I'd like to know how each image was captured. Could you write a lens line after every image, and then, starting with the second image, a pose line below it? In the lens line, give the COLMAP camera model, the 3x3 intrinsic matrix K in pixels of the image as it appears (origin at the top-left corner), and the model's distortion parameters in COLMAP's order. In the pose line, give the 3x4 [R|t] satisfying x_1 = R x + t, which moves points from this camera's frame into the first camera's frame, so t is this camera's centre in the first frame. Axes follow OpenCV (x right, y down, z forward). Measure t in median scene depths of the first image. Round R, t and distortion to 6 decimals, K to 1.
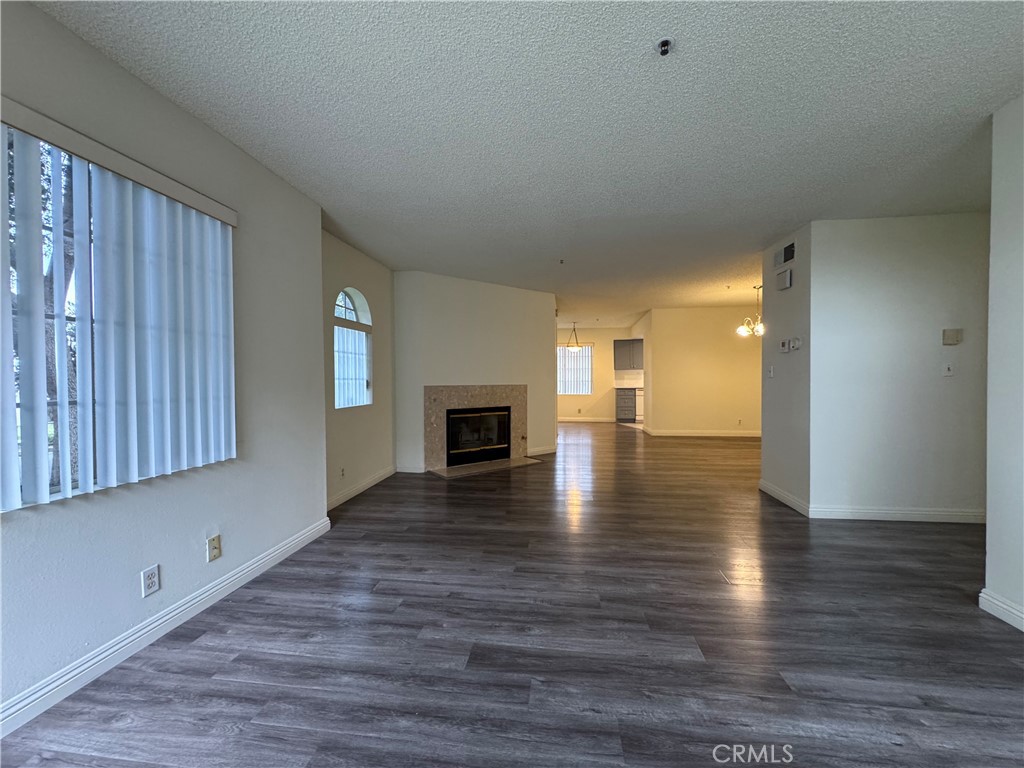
lens RADIAL K [[408.7, 0, 512.8], [0, 408.7, 380.9], [0, 0, 1]] dist [-0.002119, 0.000175]
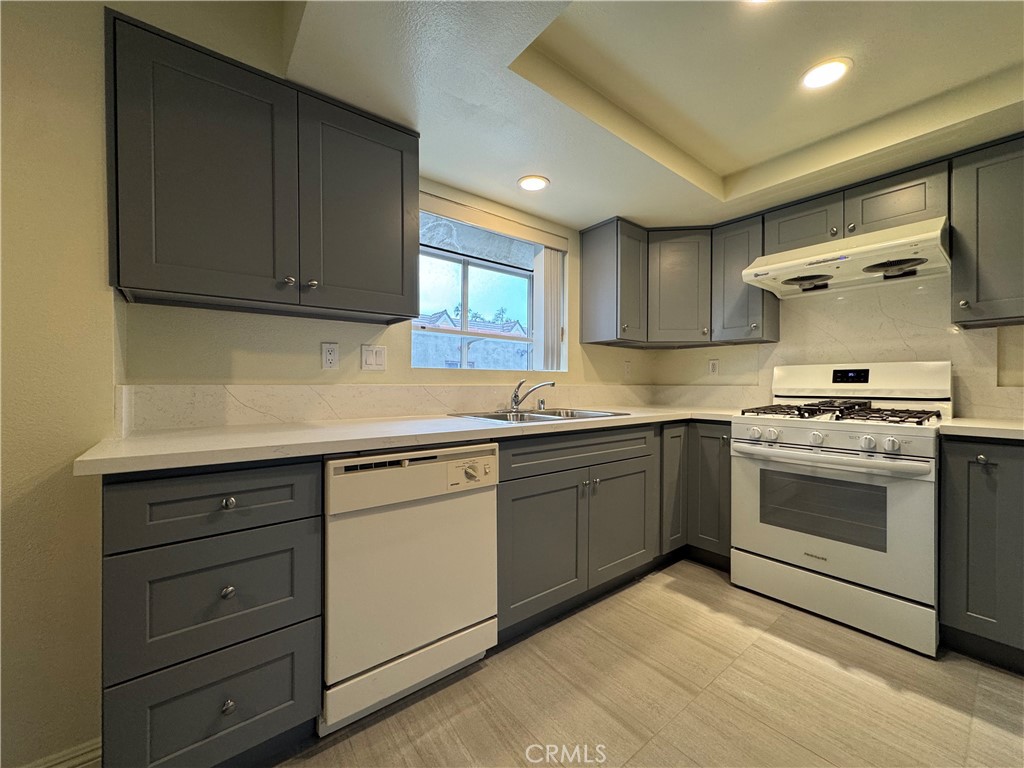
lens RADIAL K [[407.1, 0, 513.1], [0, 407.1, 384.9], [0, 0, 1]] dist [-0.001673, 0.000624]
pose [[0.697896, 0.008900, 0.716144, 0.696774], [-0.002581, 0.999948, -0.009912, -0.001787], [-0.716195, 0.005069, 0.697882, 2.412723]]
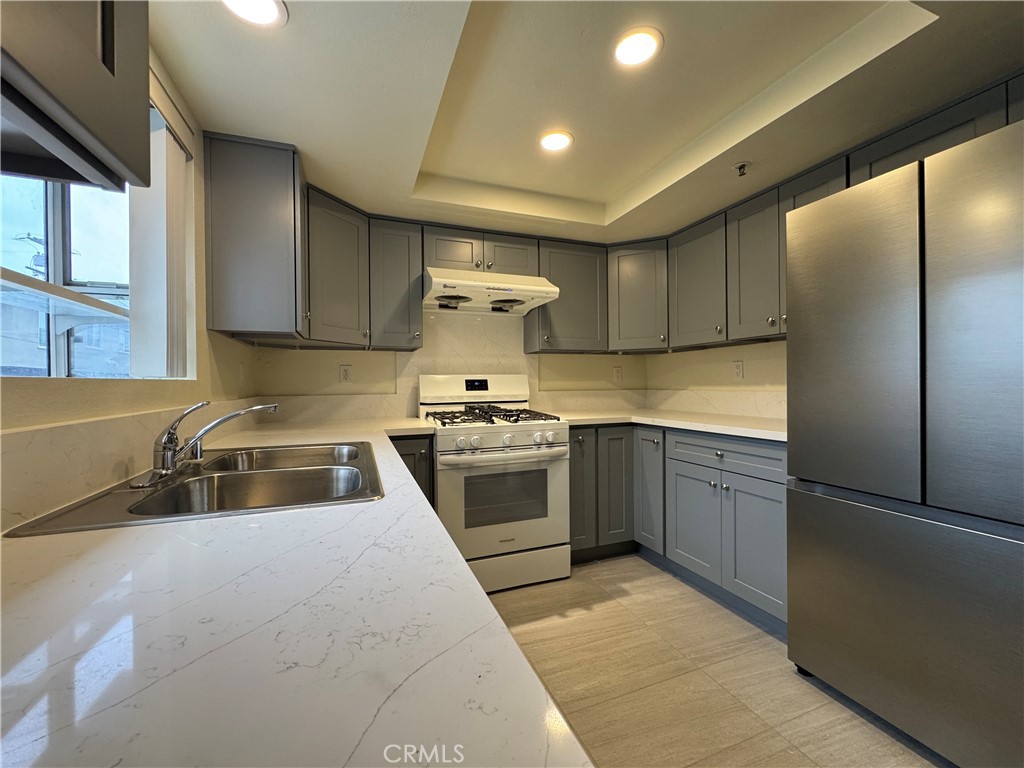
lens RADIAL K [[410.7, 0, 512.0], [0, 410.7, 384.0], [0, 0, 1]] dist [-0.001314, 0.000033]
pose [[-0.475643, 0.007213, 0.879609, 0.785295], [0.019258, 0.999812, 0.002215, -0.022609], [-0.879428, 0.017993, -0.475692, 2.749610]]
